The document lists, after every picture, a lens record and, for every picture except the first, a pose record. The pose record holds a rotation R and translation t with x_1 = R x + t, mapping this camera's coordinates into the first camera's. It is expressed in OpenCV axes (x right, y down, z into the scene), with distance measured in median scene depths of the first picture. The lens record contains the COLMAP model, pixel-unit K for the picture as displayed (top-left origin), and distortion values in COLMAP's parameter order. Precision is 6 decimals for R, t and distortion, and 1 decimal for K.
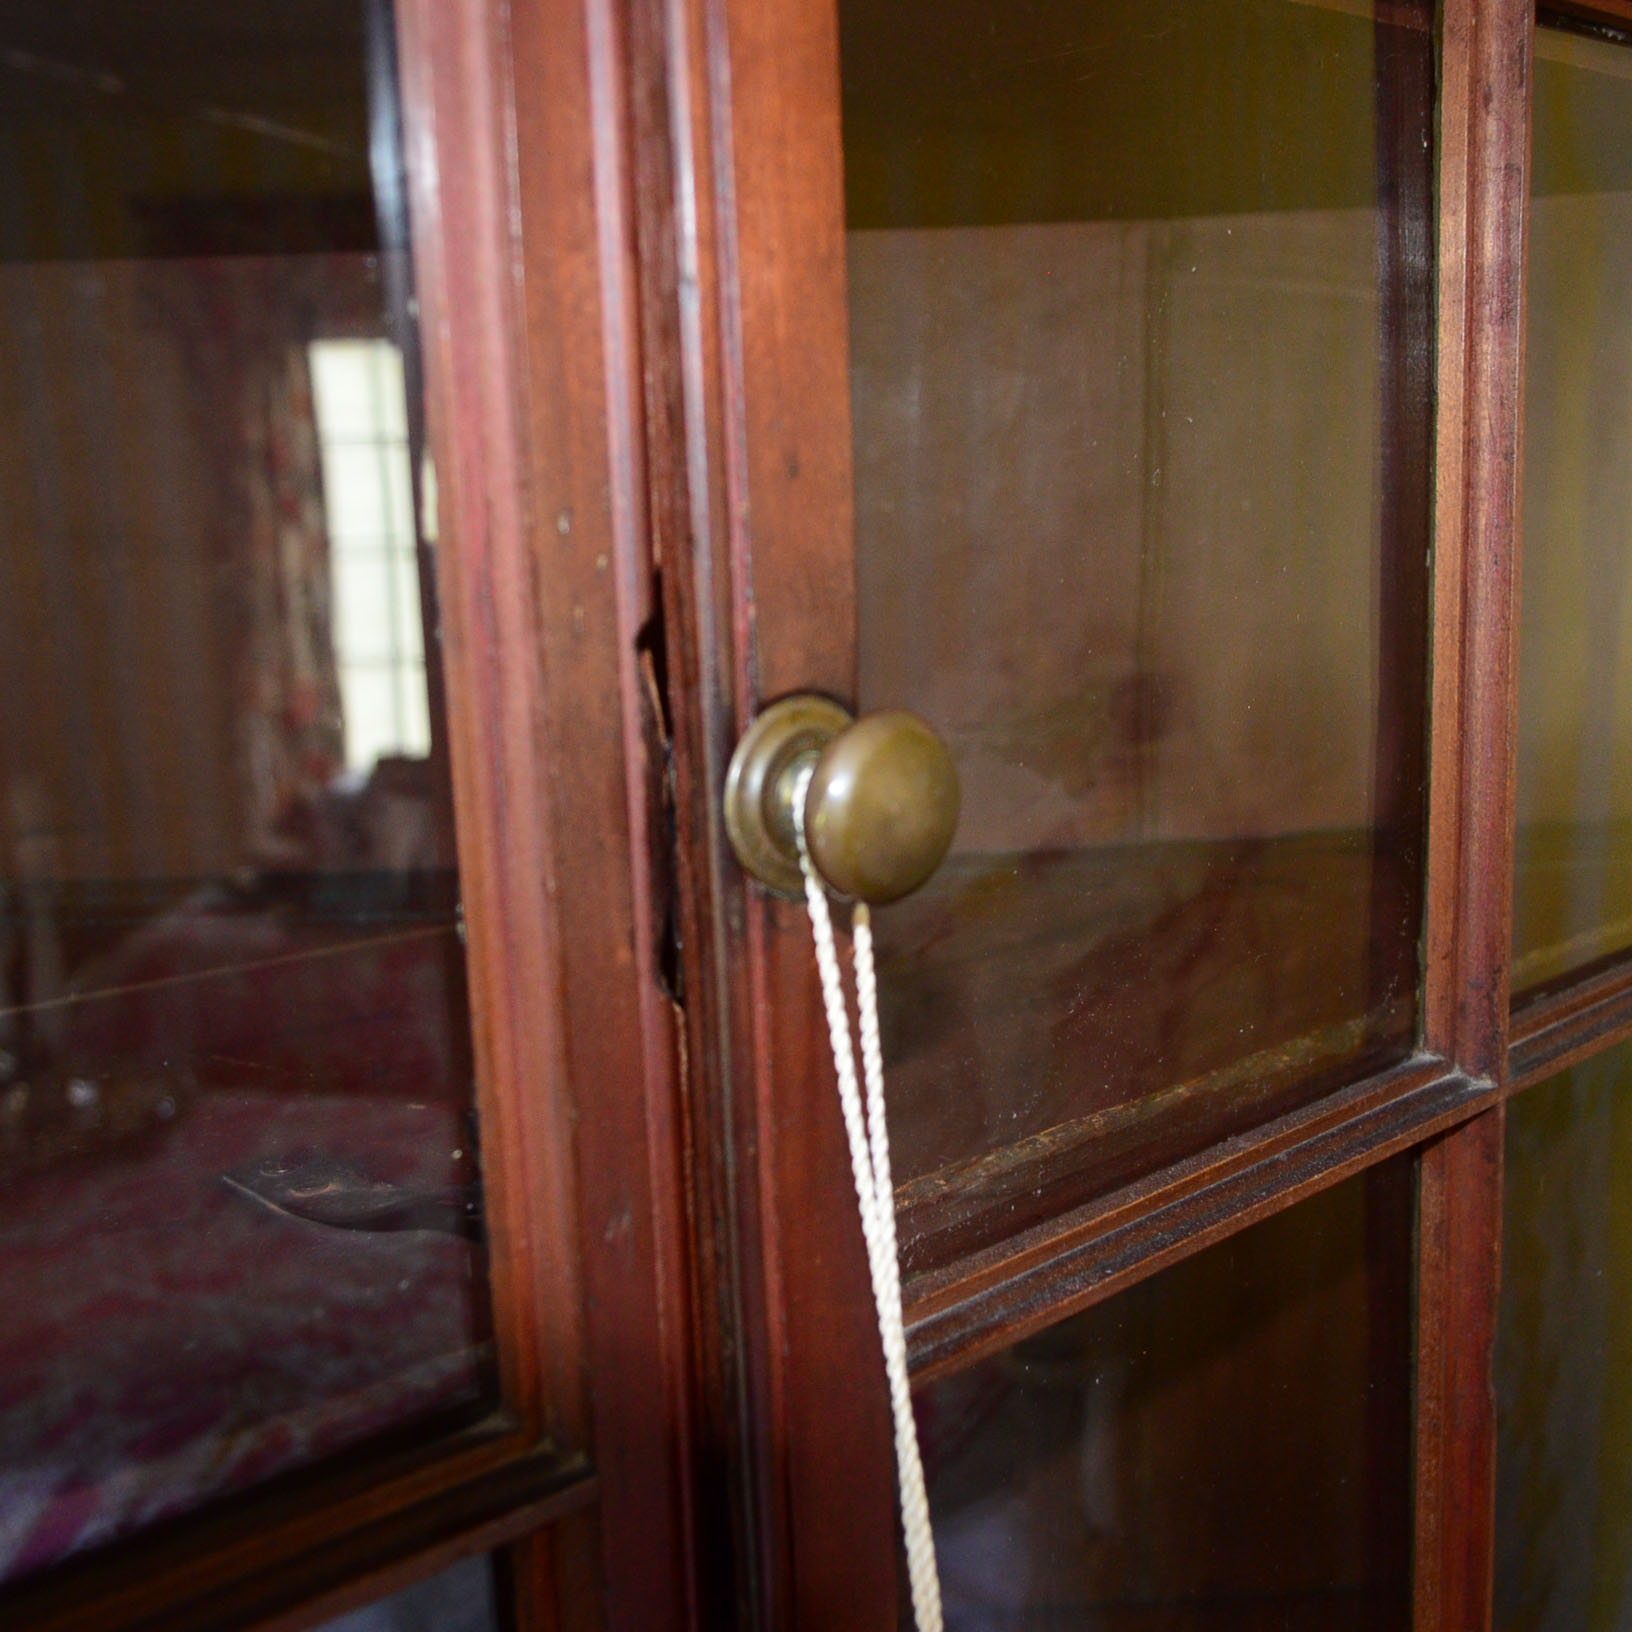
lens RADIAL K [[1920.6, 0, 816.0], [0, 1920.6, 816.0], [0, 0, 1]] dist [-0.003827, -0.026278]
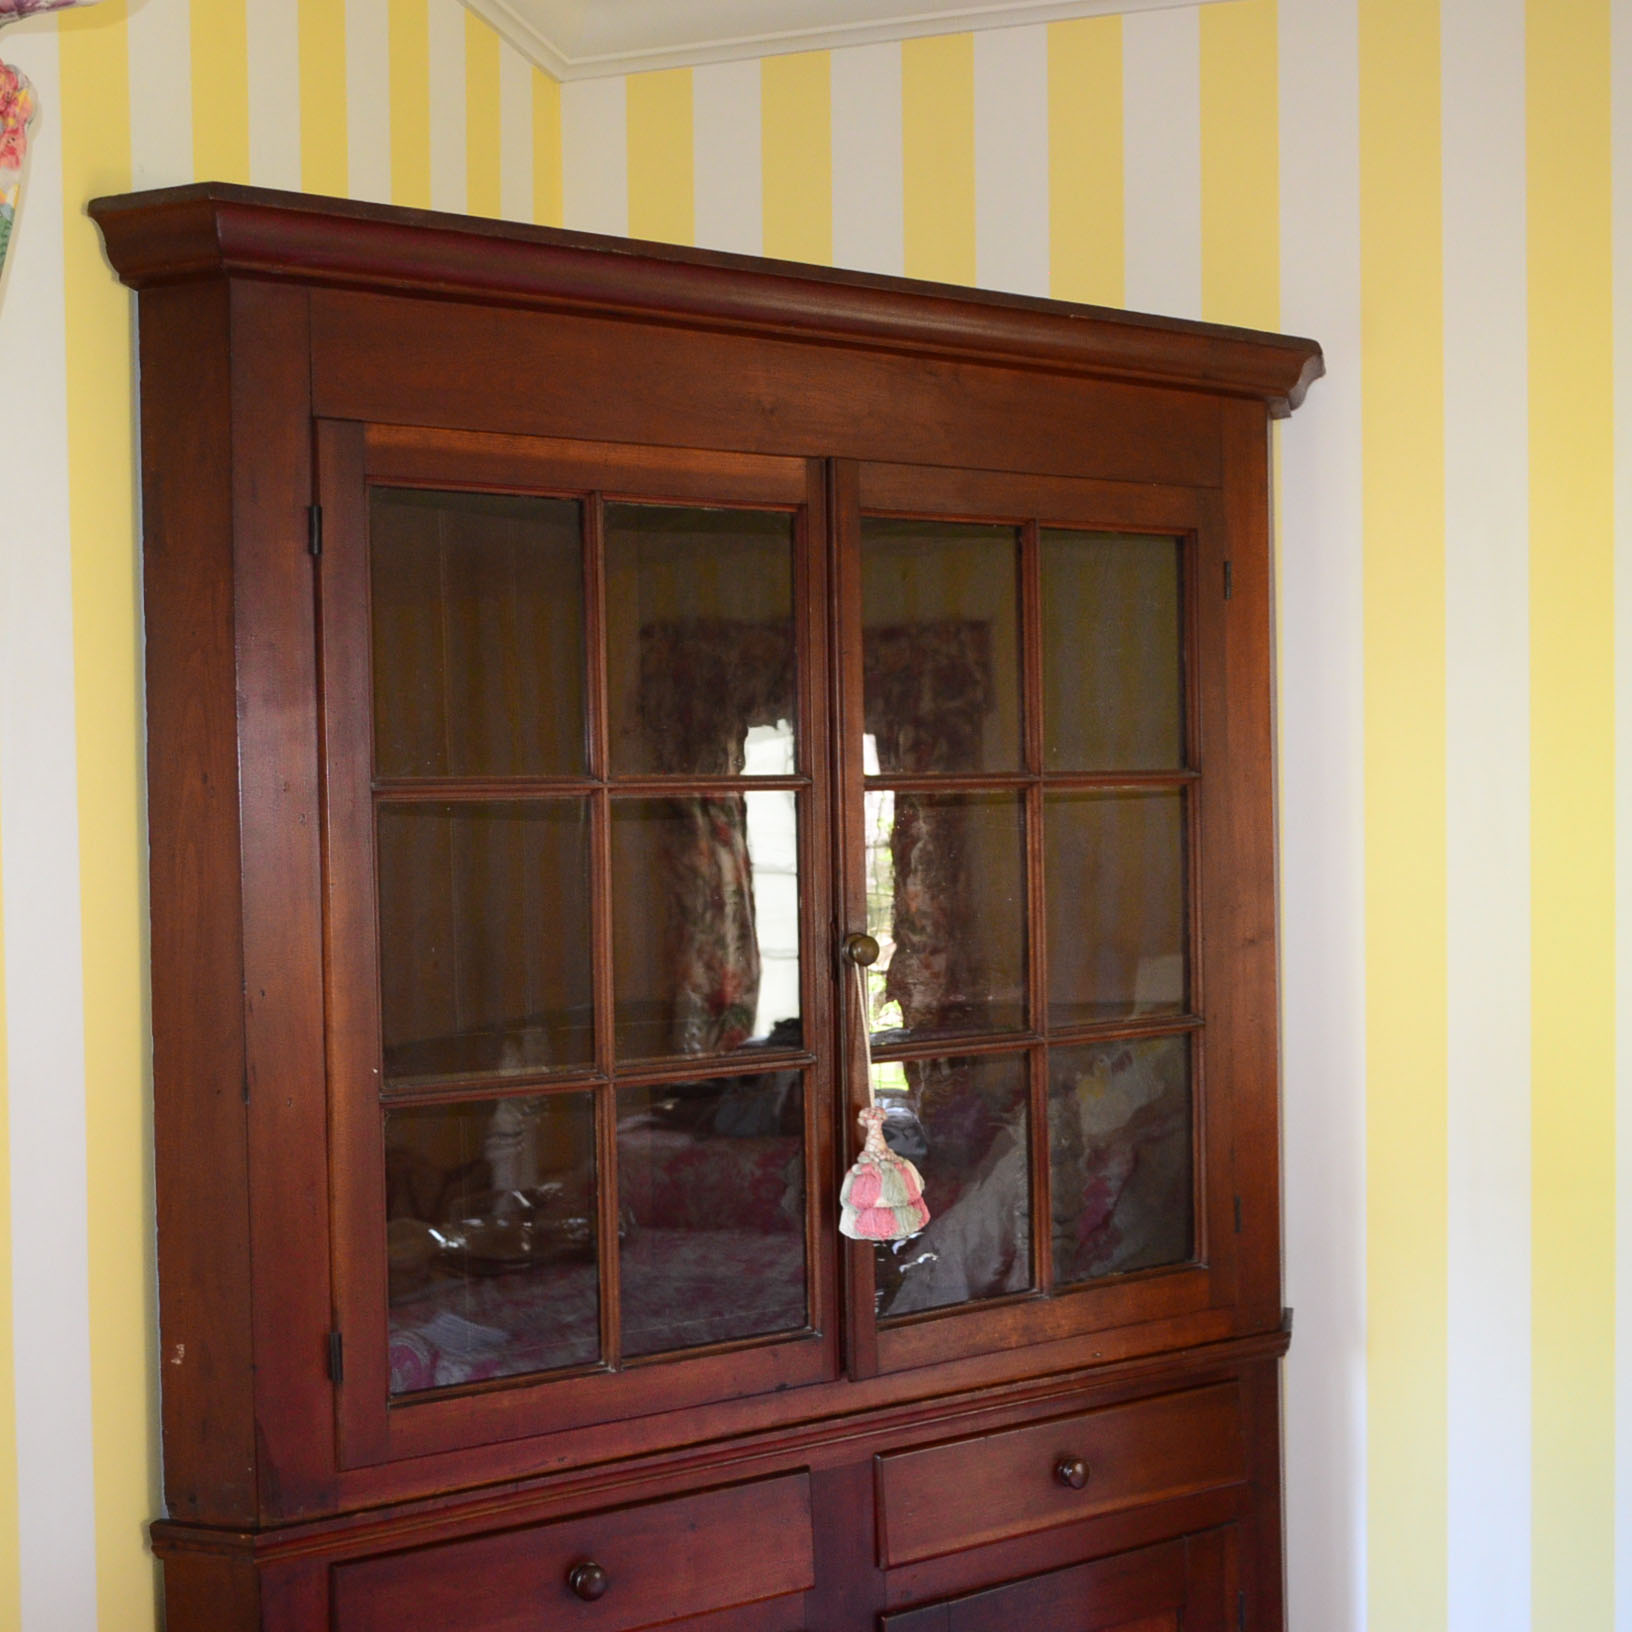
lens RADIAL K [[1920.6, 0, 816.0], [0, 1920.6, 816.0], [0, 0, 1]] dist [-0.003827, -0.026278]
pose [[0.975609, 0.013987, -0.219069, 0.066056], [-0.047877, 0.987501, -0.150164, 0.017281], [0.214231, 0.156990, 0.964085, -0.222552]]
